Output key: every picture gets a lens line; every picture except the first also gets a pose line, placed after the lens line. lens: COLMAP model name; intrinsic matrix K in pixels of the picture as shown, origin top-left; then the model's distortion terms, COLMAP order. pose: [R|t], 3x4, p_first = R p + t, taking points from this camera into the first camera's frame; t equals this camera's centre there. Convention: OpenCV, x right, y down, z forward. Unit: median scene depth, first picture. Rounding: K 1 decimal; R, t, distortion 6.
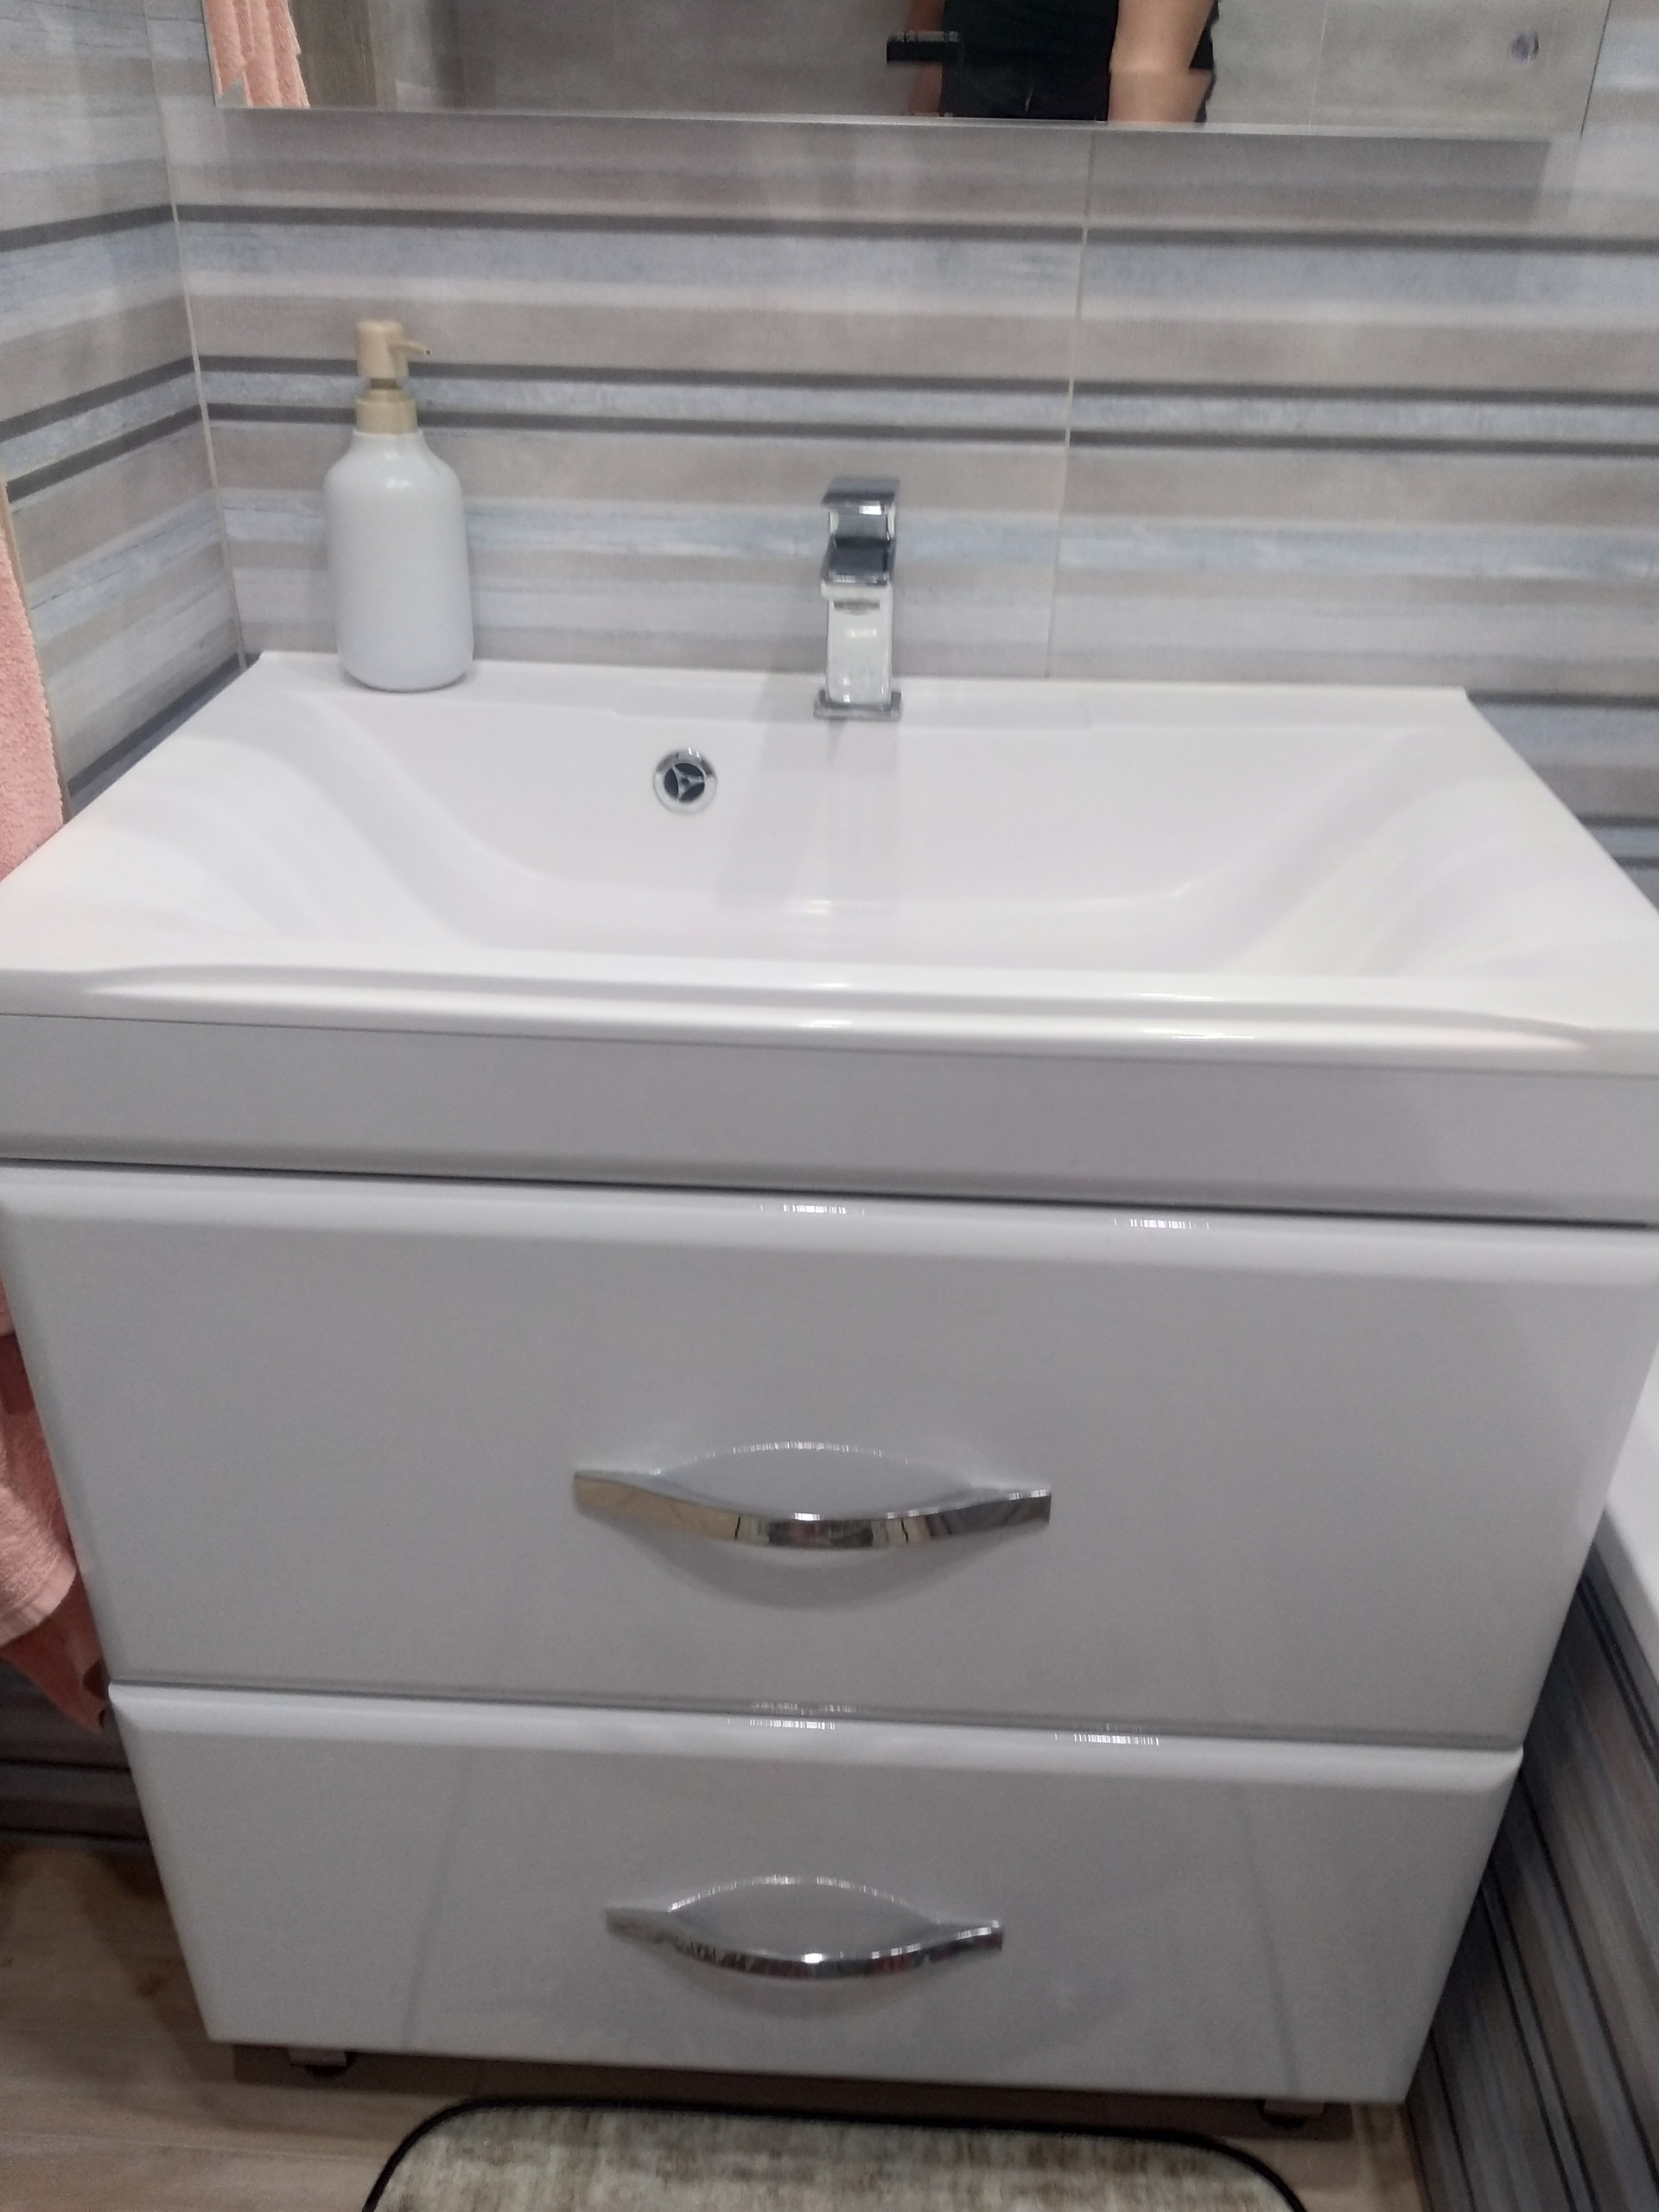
lens RADIAL K [[1738.3, 0, 831.3], [0, 1738.3, 1100.5], [0, 0, 1]] dist [0.049527, -0.077575]
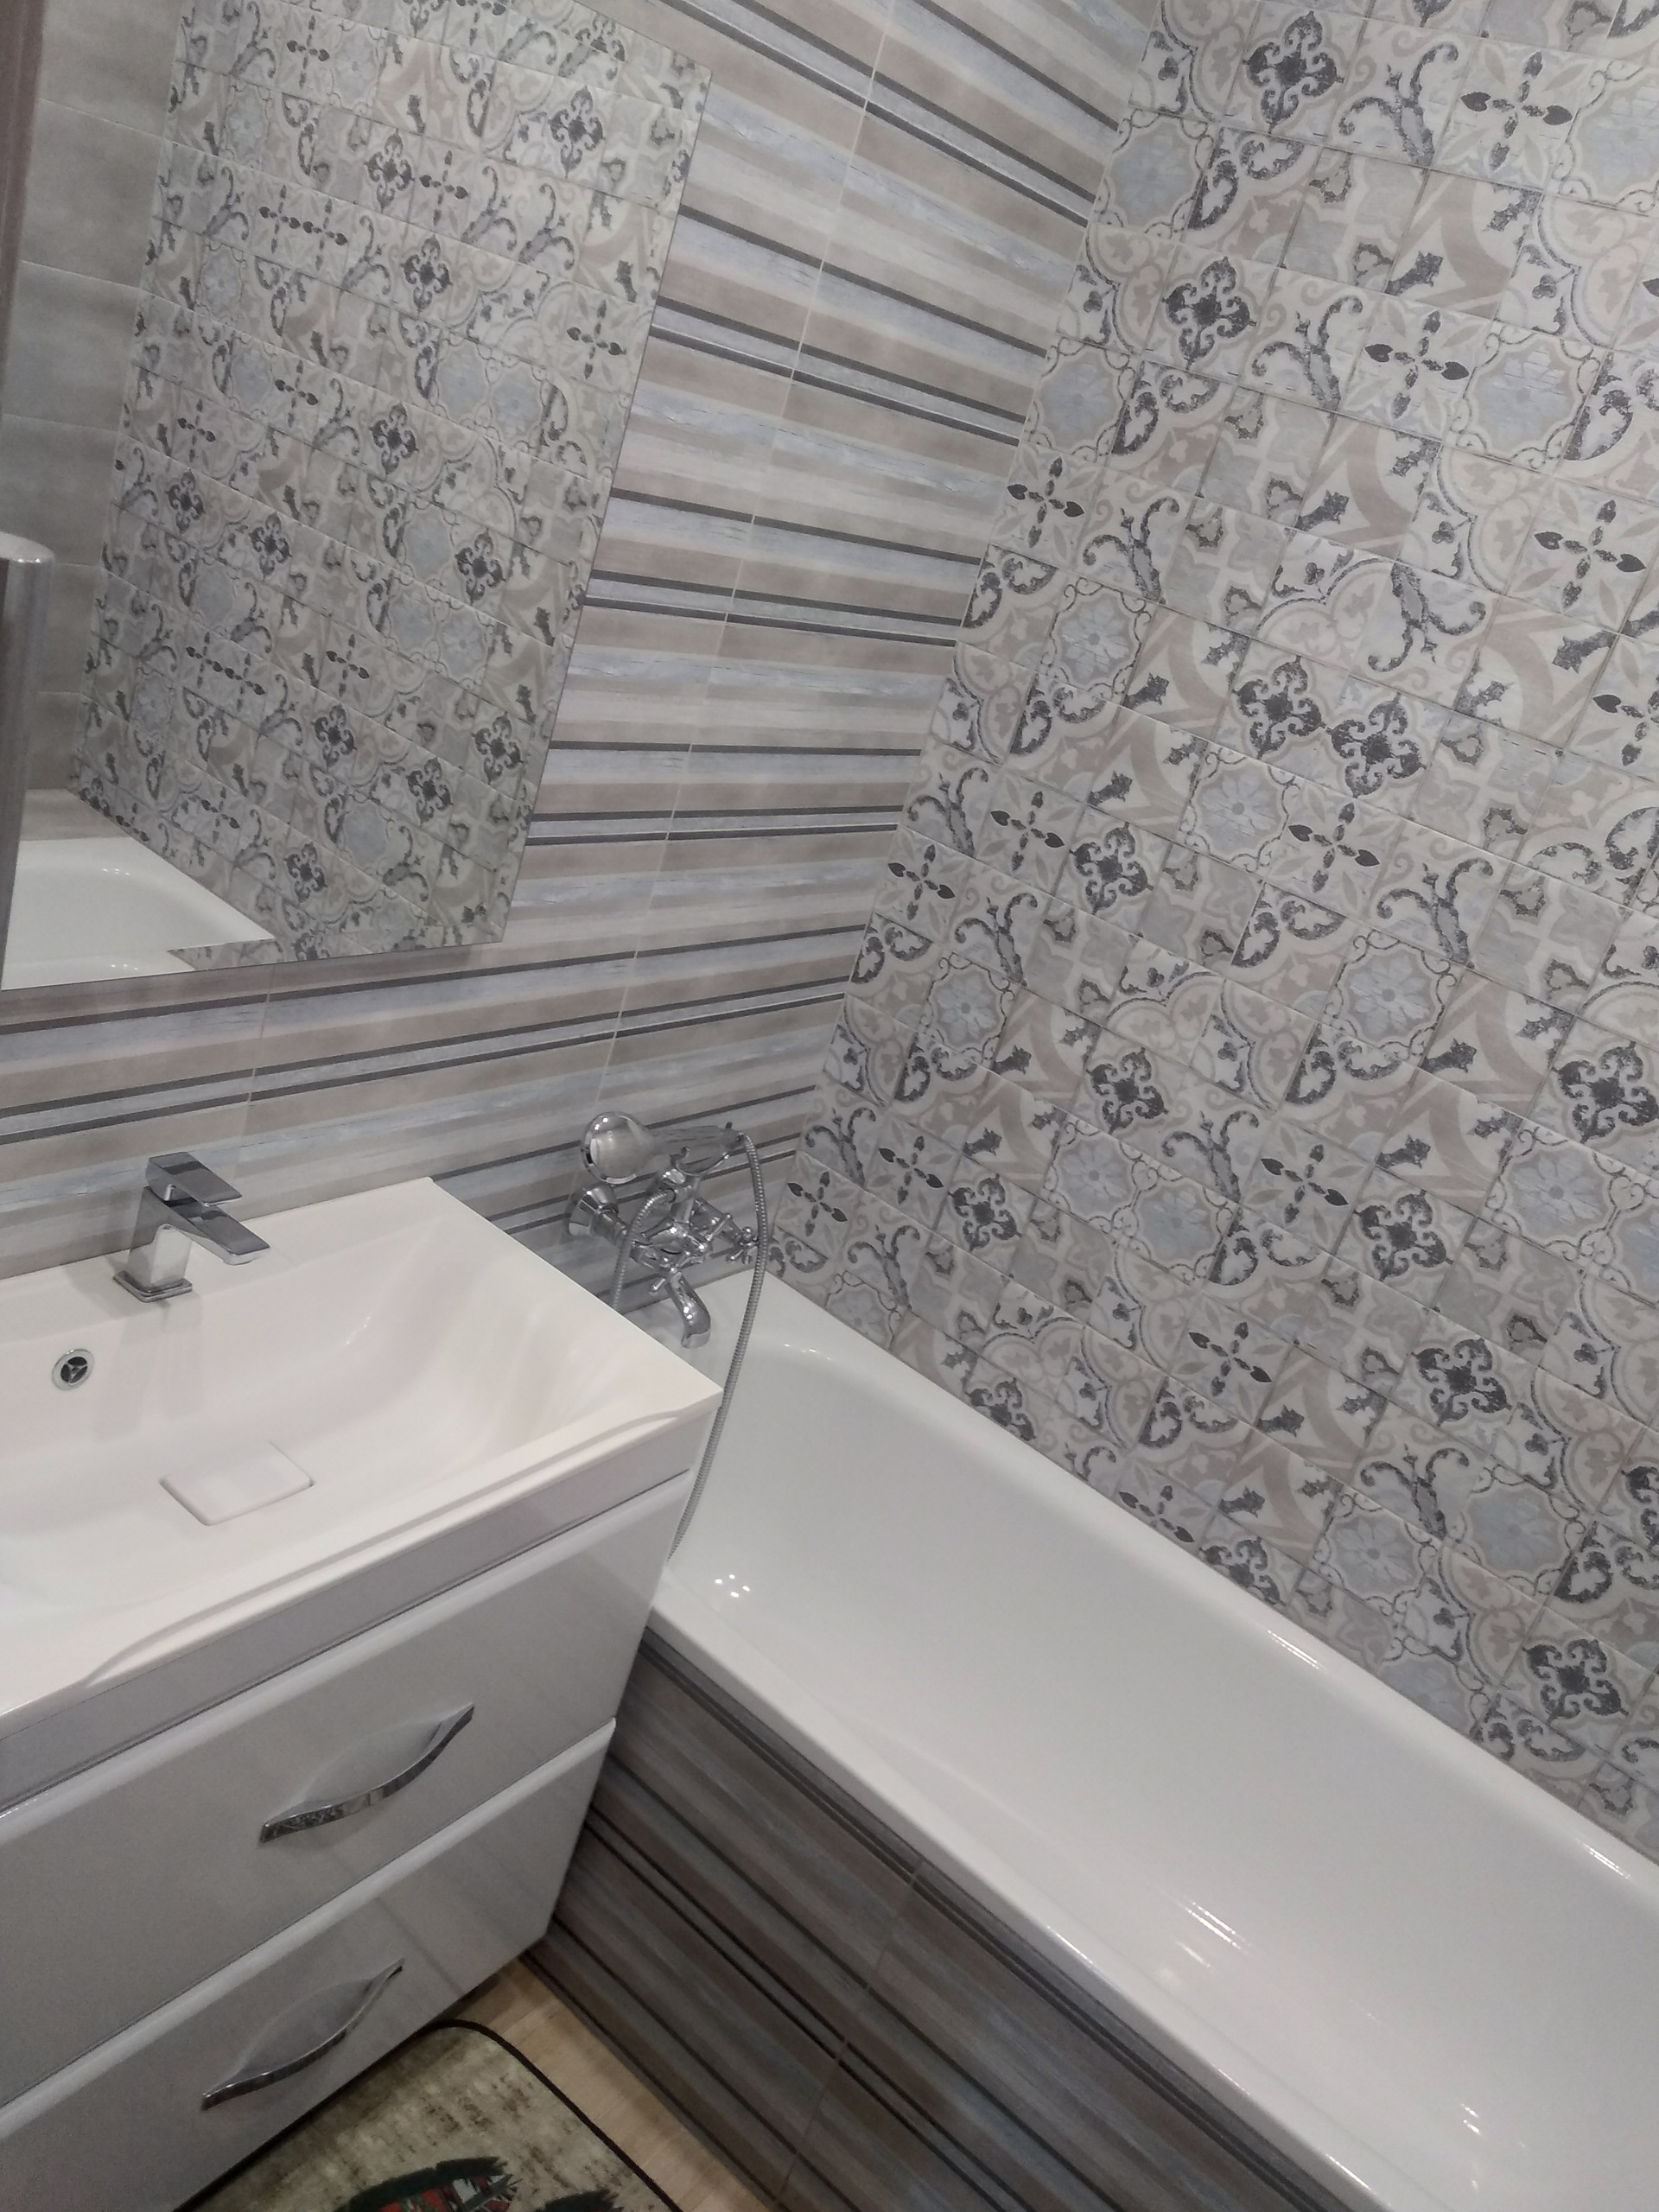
lens RADIAL K [[1738.3, 0, 818.1], [0, 1738.3, 1097.9], [0, 0, 1]] dist [0.049527, -0.077575]
pose [[0.567531, -0.180959, 0.803220, -0.891974], [0.177048, 0.979549, 0.095588, -0.447330], [-0.804091, 0.087959, 0.587963, -0.399079]]
